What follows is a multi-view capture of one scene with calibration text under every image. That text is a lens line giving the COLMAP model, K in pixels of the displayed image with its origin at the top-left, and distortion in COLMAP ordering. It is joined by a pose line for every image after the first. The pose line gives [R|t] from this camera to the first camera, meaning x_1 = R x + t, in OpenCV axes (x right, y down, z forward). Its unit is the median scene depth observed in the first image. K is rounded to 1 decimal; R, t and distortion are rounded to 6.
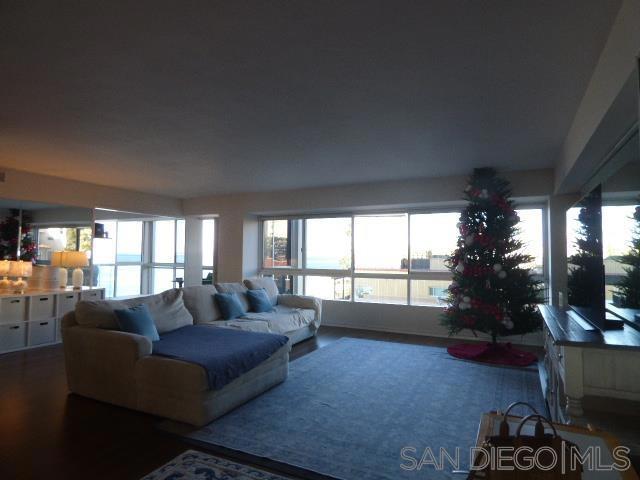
lens RADIAL K [[383.8, 0, 320.0], [0, 383.8, 240.0], [0, 0, 1]] dist [-0.019551, 0.002459]
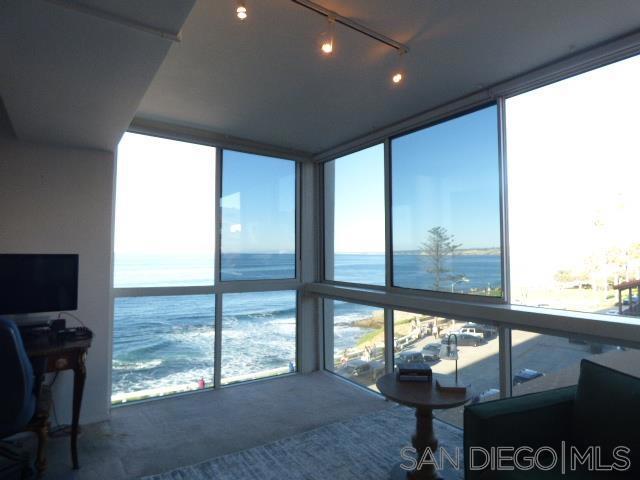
lens RADIAL K [[388.2, 0, 323.1], [0, 388.2, 240.3], [0, 0, 1]] dist [-0.015848, -0.000258]
pose [[0.875045, -0.020087, -0.483624, -0.791114], [0.020376, 0.999782, -0.004657, 0.070188], [0.483612, -0.005779, 0.875263, 2.027530]]
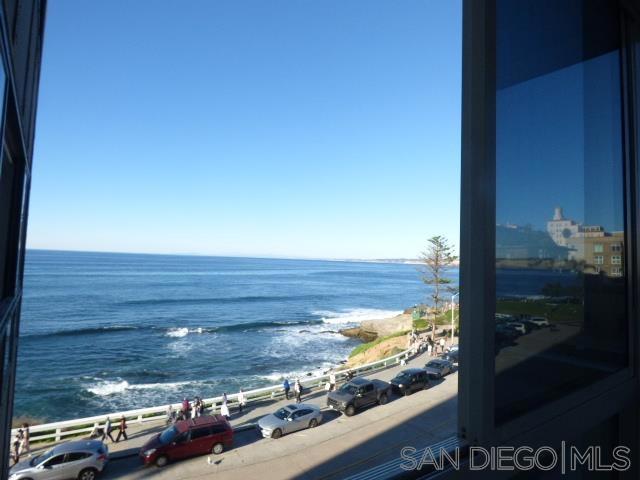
lens RADIAL K [[388.2, 0, 323.1], [0, 388.2, 240.3], [0, 0, 1]] dist [-0.015848, -0.000258]
pose [[0.894543, 0.002081, -0.446977, -1.508853], [-0.012506, 0.999714, -0.020373, 0.078650], [0.446807, 0.023815, 0.894313, 2.512978]]
